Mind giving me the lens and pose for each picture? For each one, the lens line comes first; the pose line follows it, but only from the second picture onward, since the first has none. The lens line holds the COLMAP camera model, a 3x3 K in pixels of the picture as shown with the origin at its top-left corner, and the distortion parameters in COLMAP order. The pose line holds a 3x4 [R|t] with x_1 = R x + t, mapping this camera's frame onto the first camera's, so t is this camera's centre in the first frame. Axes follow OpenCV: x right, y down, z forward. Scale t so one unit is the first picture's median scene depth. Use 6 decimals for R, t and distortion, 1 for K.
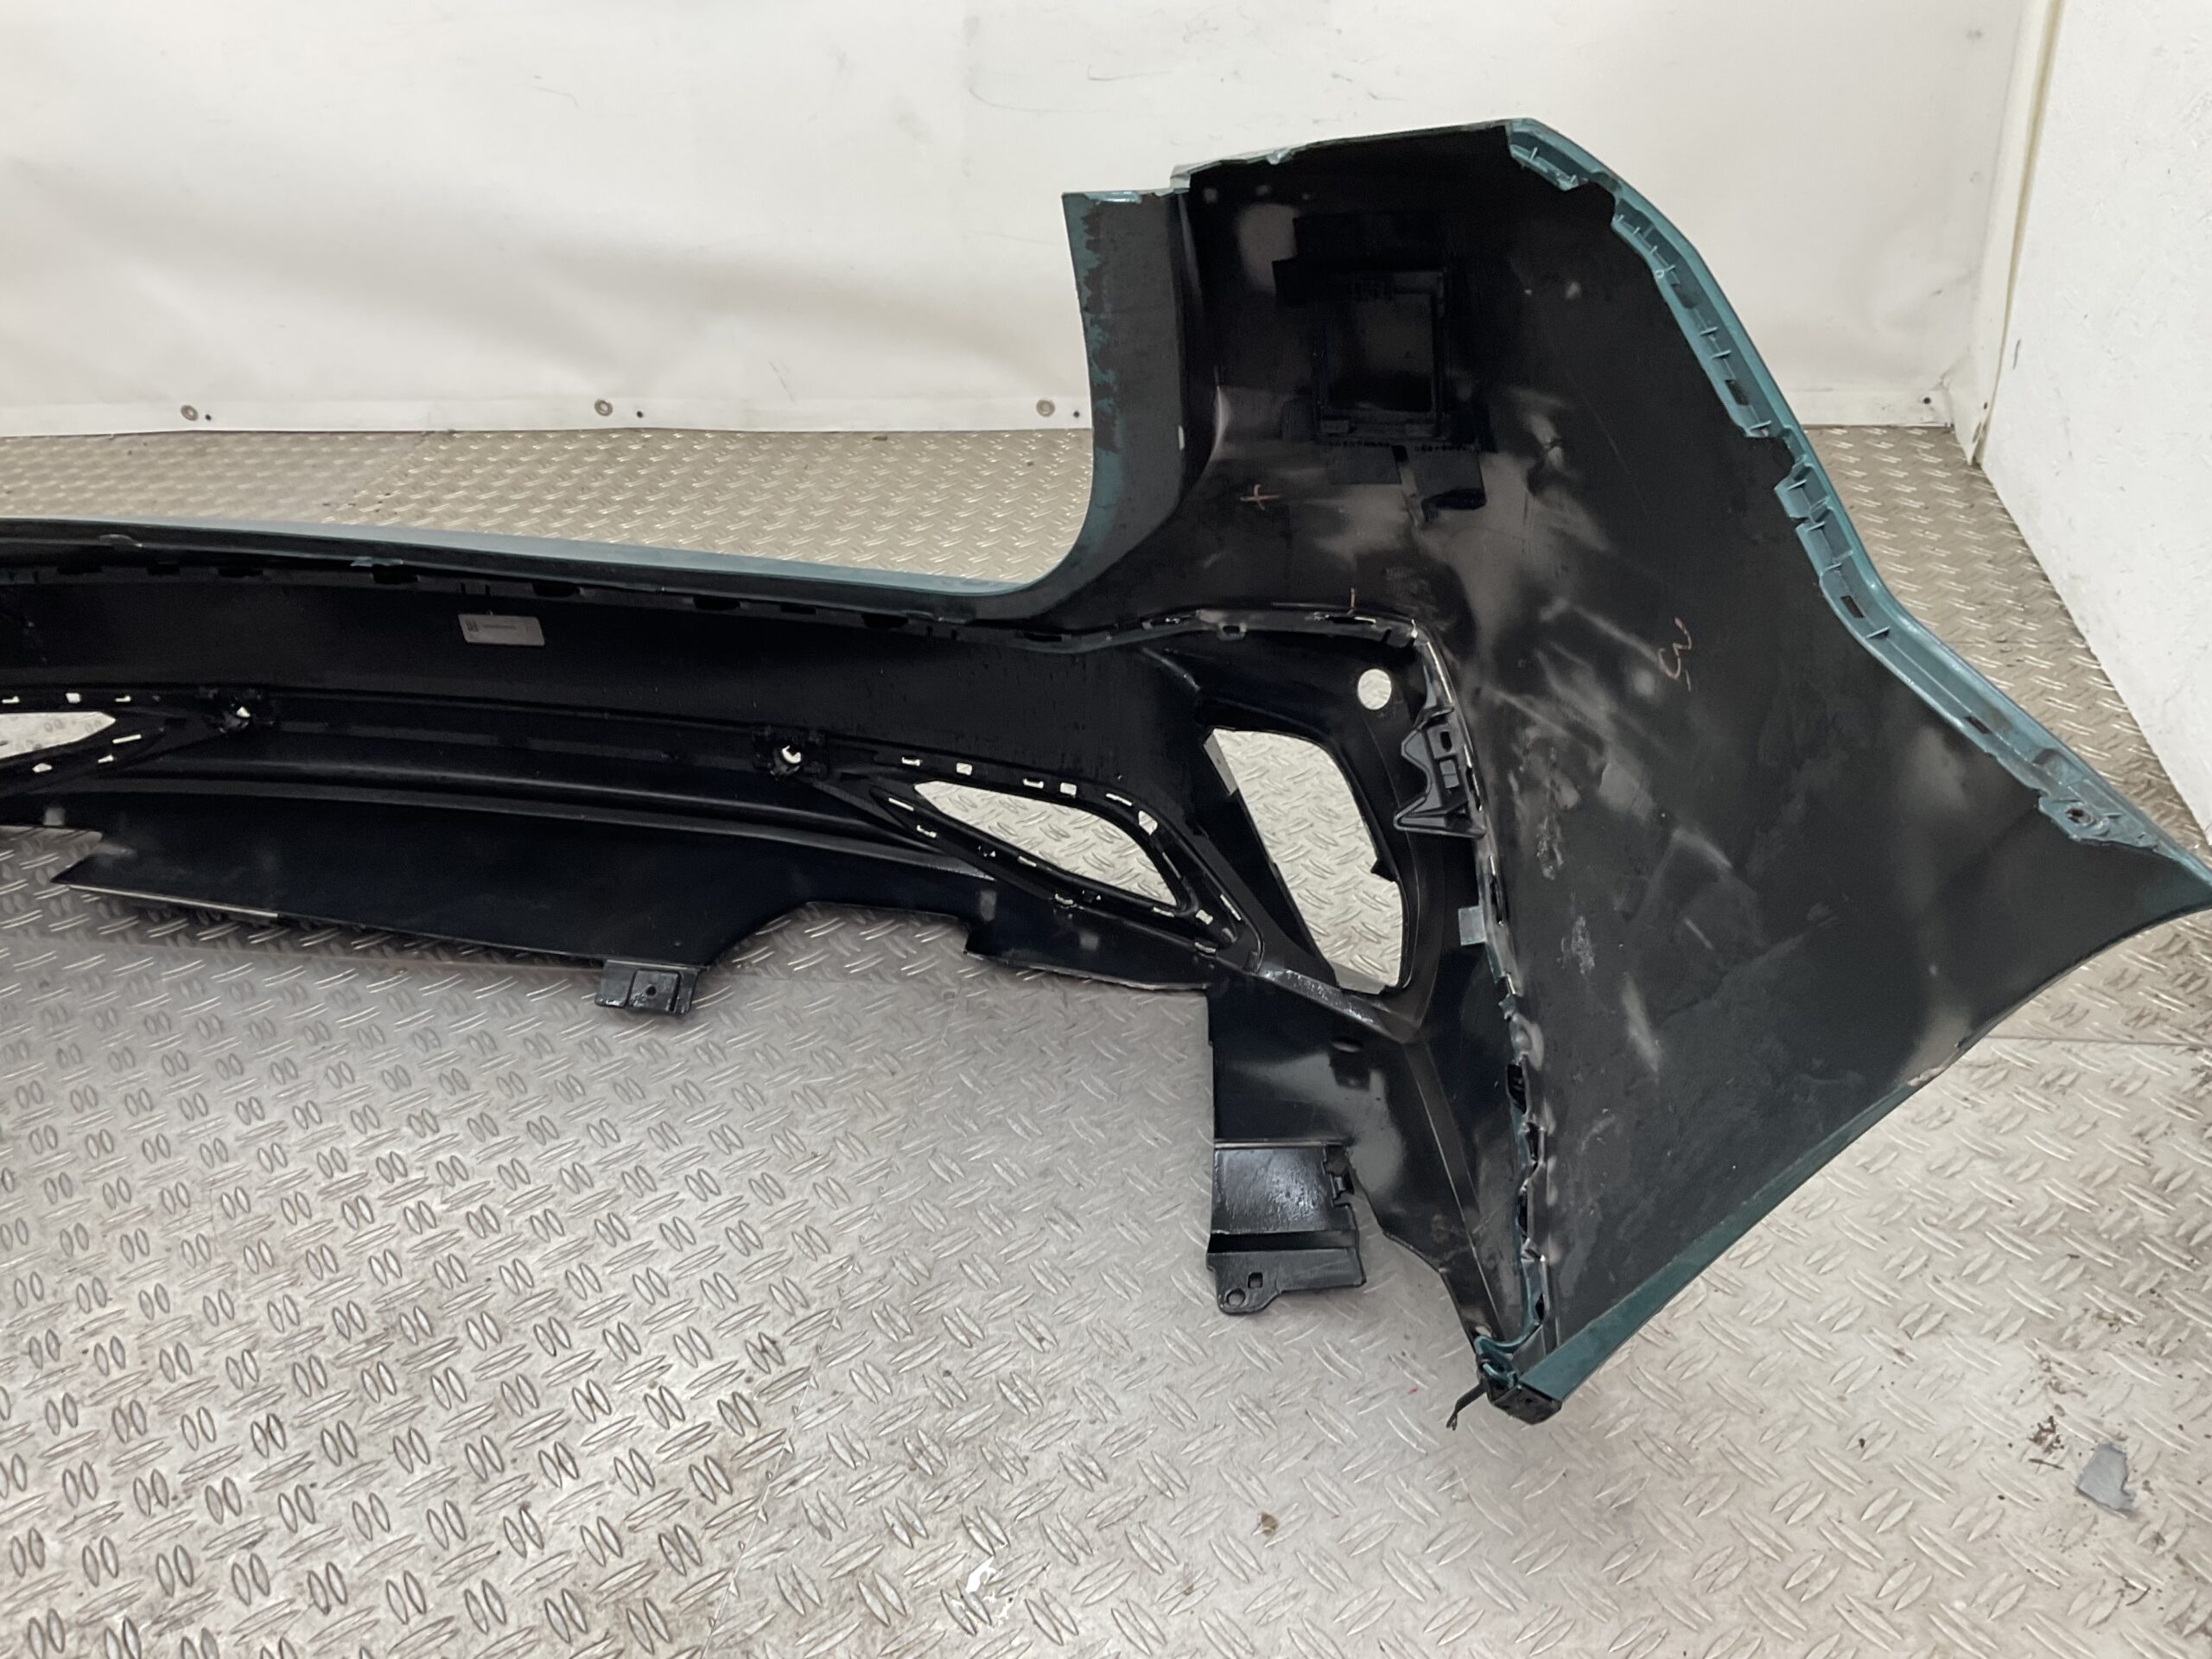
lens RADIAL K [[1874.1, 0, 1058.9], [0, 1874.1, 829.8], [0, 0, 1]] dist [0.053628, -0.090749]
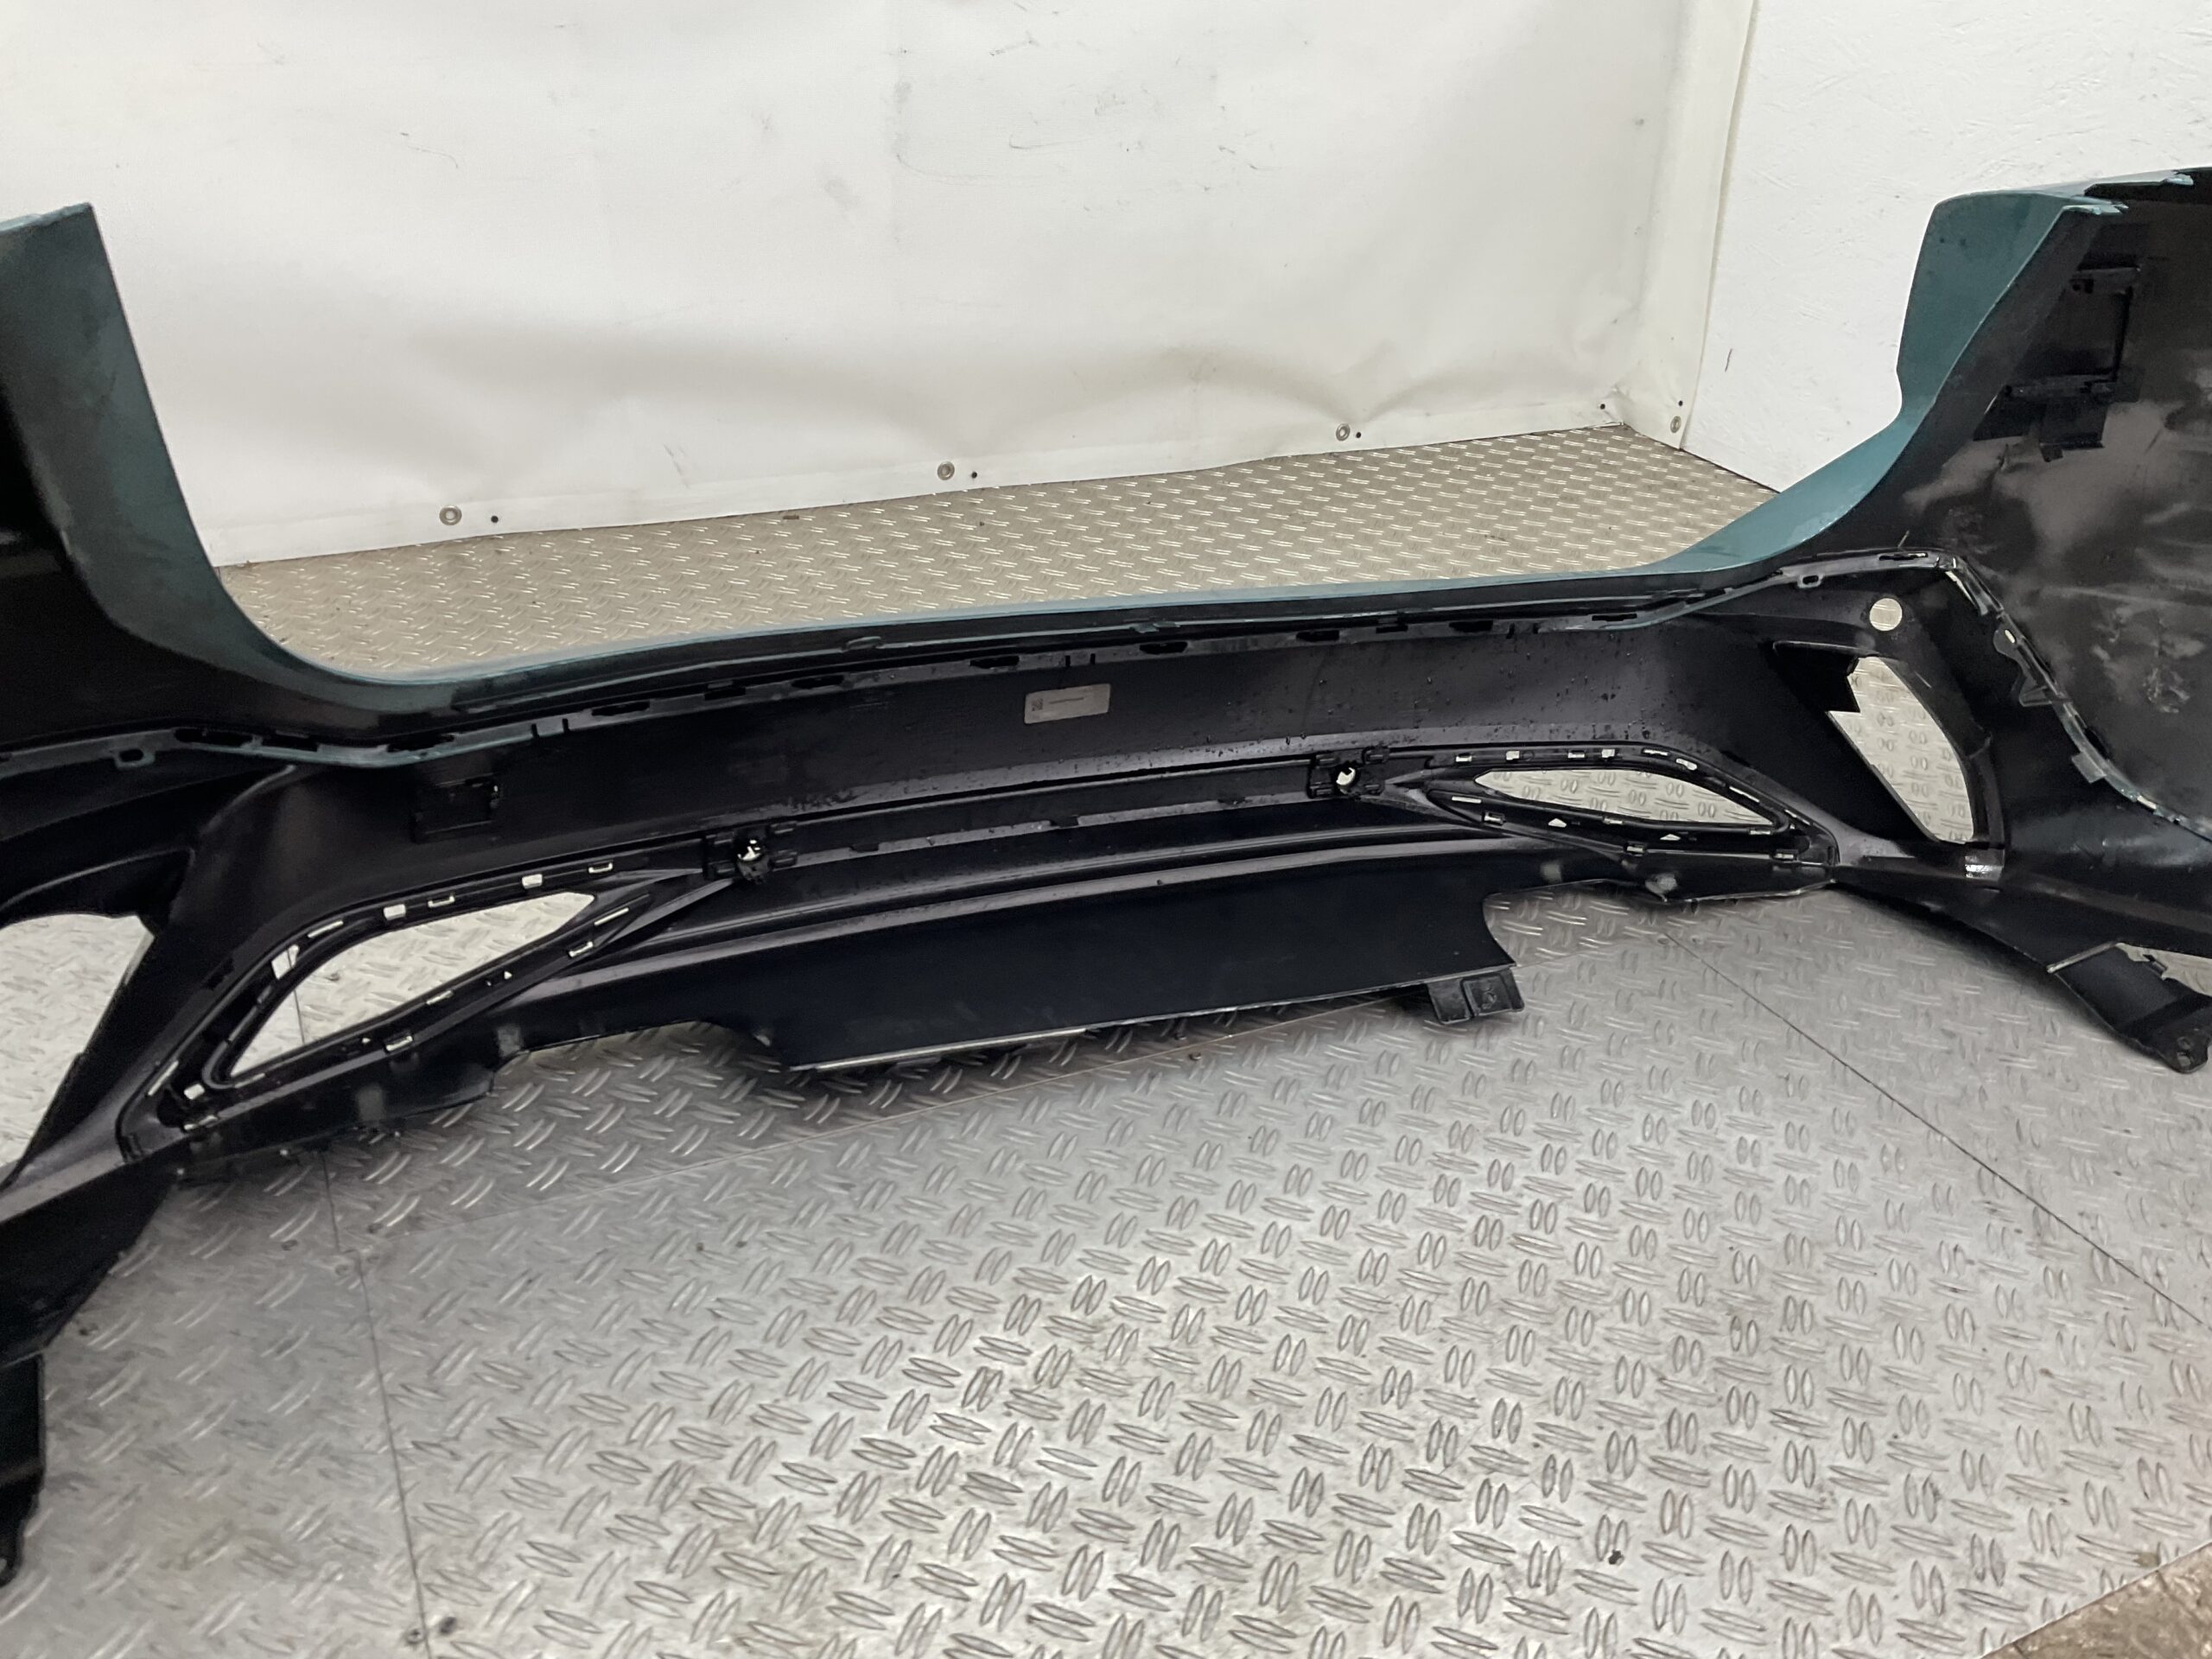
lens RADIAL K [[1874.1, 0, 1119.1], [0, 1874.1, 813.1], [0, 0, 1]] dist [0.053628, -0.090749]
pose [[0.807395, -0.181389, 0.561438, -0.810714], [0.213215, 0.976964, 0.009014, -0.055774], [-0.550139, 0.112429, 0.827470, 0.220172]]
